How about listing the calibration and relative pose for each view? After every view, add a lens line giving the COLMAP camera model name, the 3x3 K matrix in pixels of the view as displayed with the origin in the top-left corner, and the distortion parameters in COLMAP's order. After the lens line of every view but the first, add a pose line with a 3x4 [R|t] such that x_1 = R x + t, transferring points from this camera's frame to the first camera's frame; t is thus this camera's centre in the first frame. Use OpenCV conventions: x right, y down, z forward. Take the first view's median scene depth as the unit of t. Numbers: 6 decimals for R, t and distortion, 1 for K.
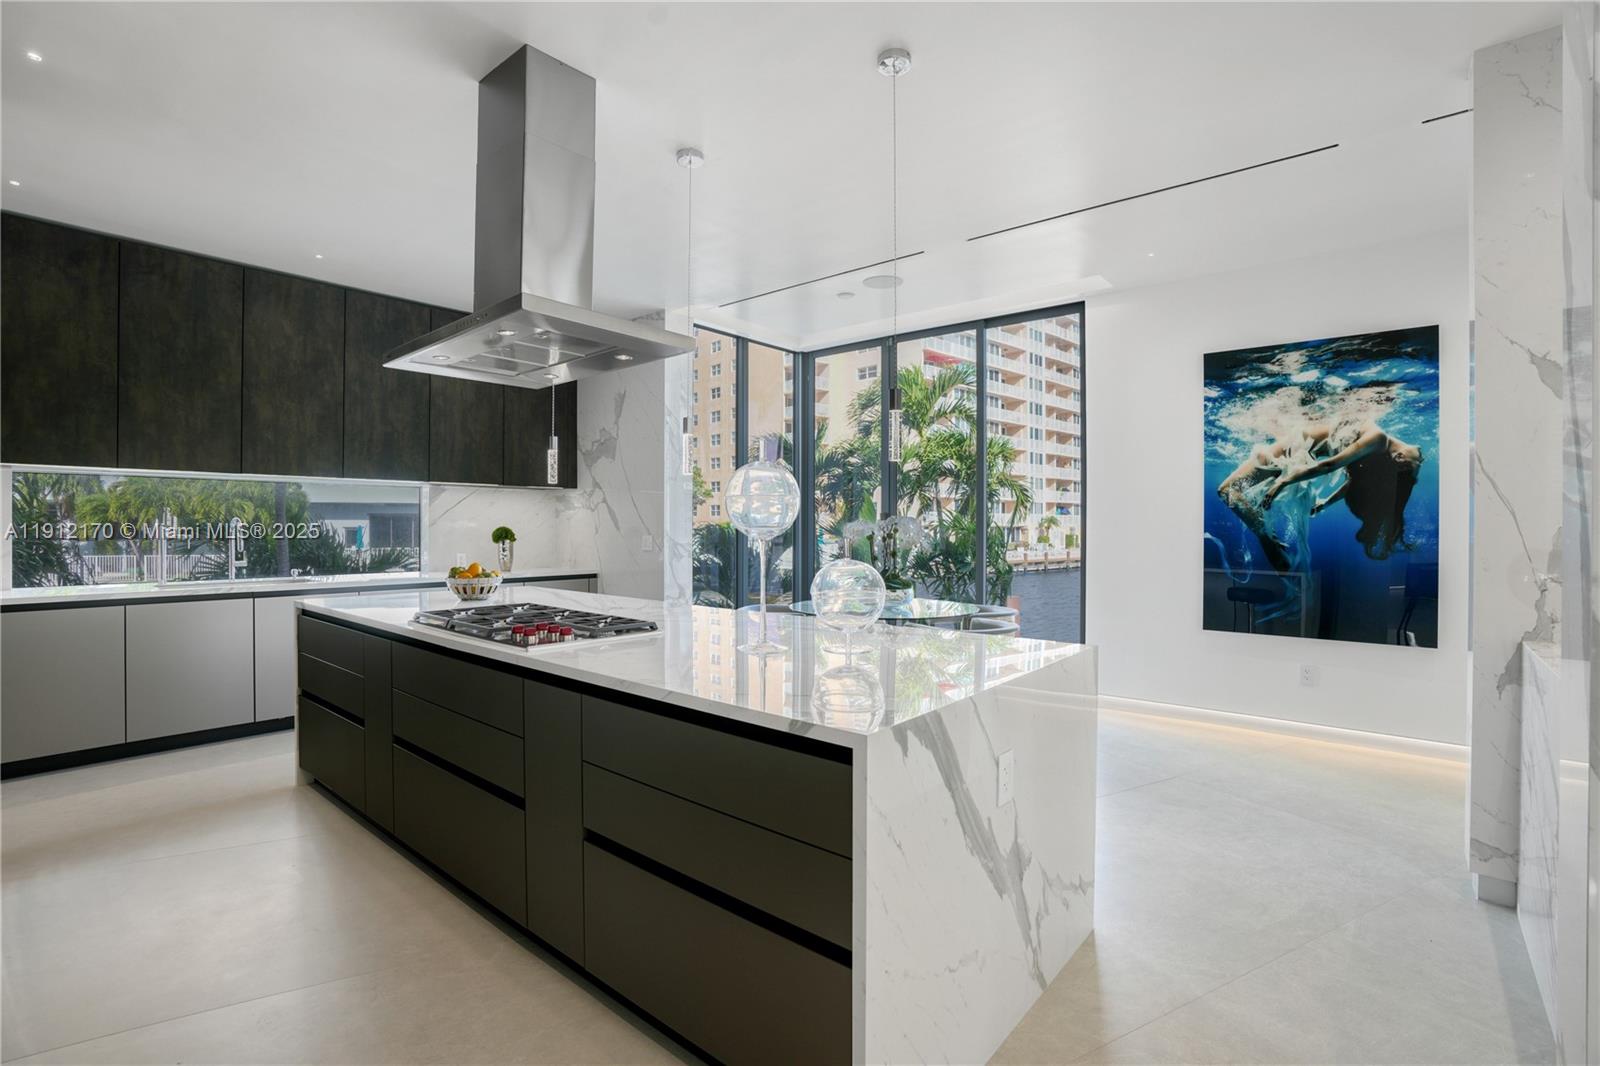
lens RADIAL K [[741.4, 0, 794.9], [0, 741.4, 527.4], [0, 0, 1]] dist [-0.001421, 0.000091]
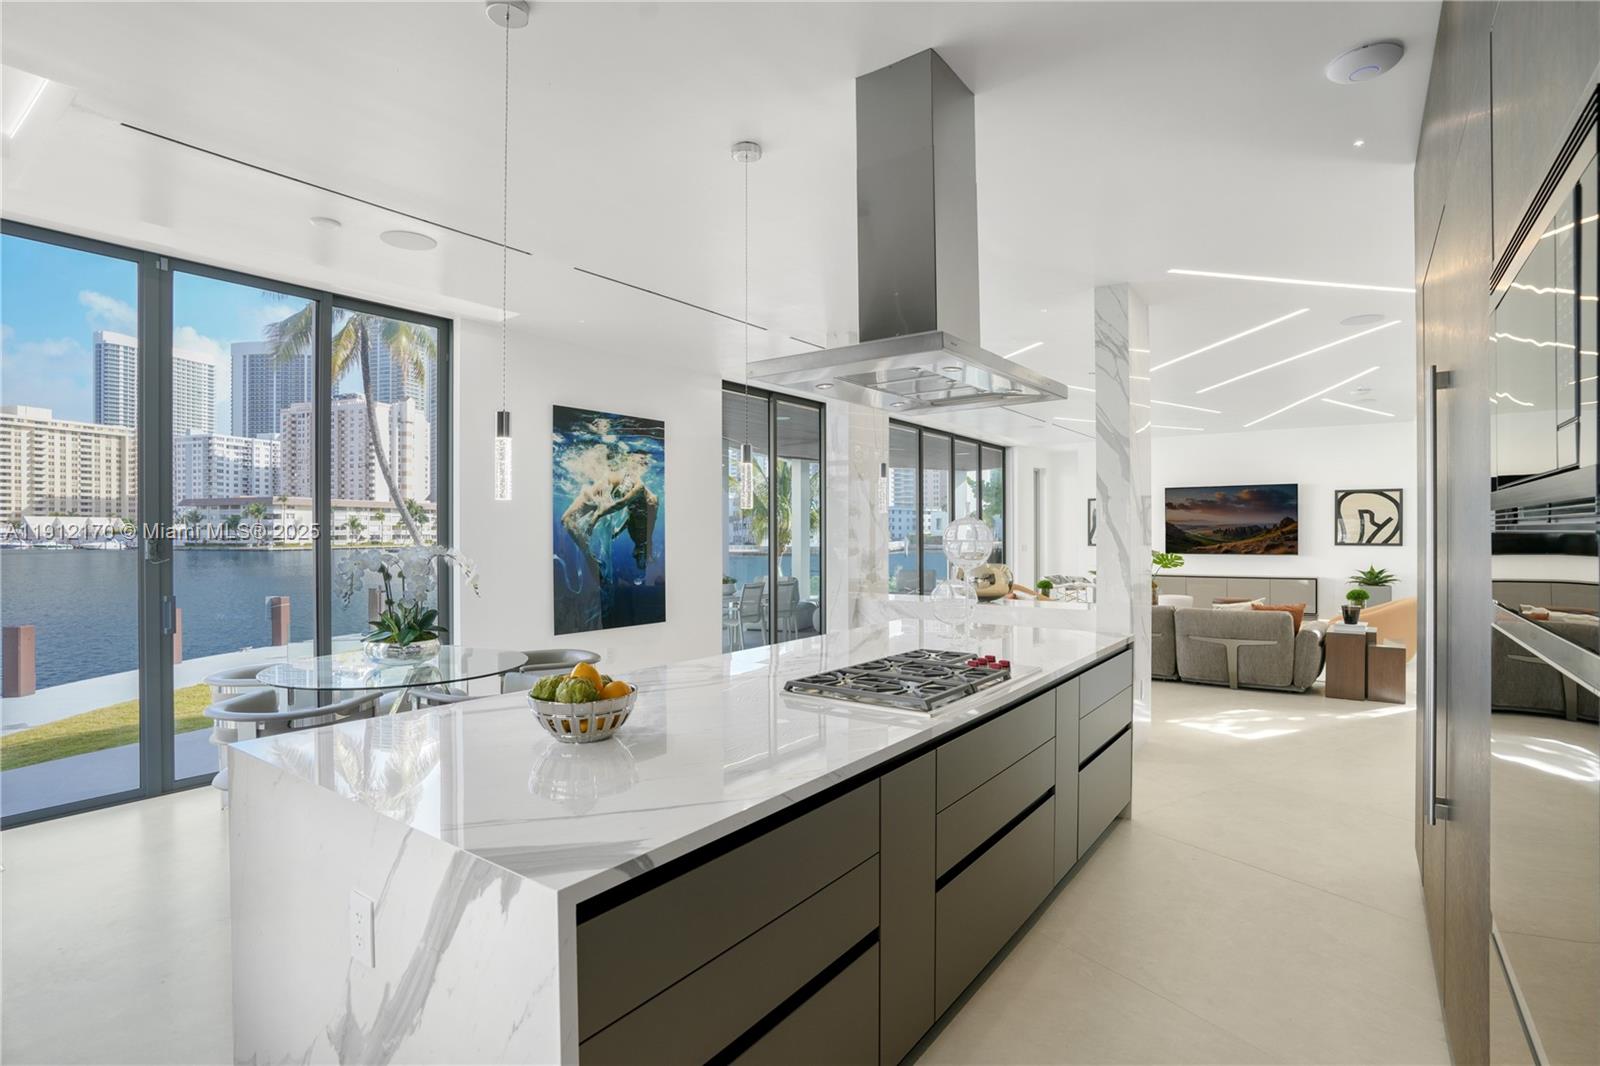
lens RADIAL K [[792.8, 0, 799.8], [0, 792.8, 536.3], [0, 0, 1]] dist [-0.028173, -0.000385]
pose [[-0.035003, -0.007682, 0.999358, -0.777145], [0.010668, 0.999911, 0.008059, -0.030331], [-0.999330, 0.010943, -0.034918, 0.688366]]
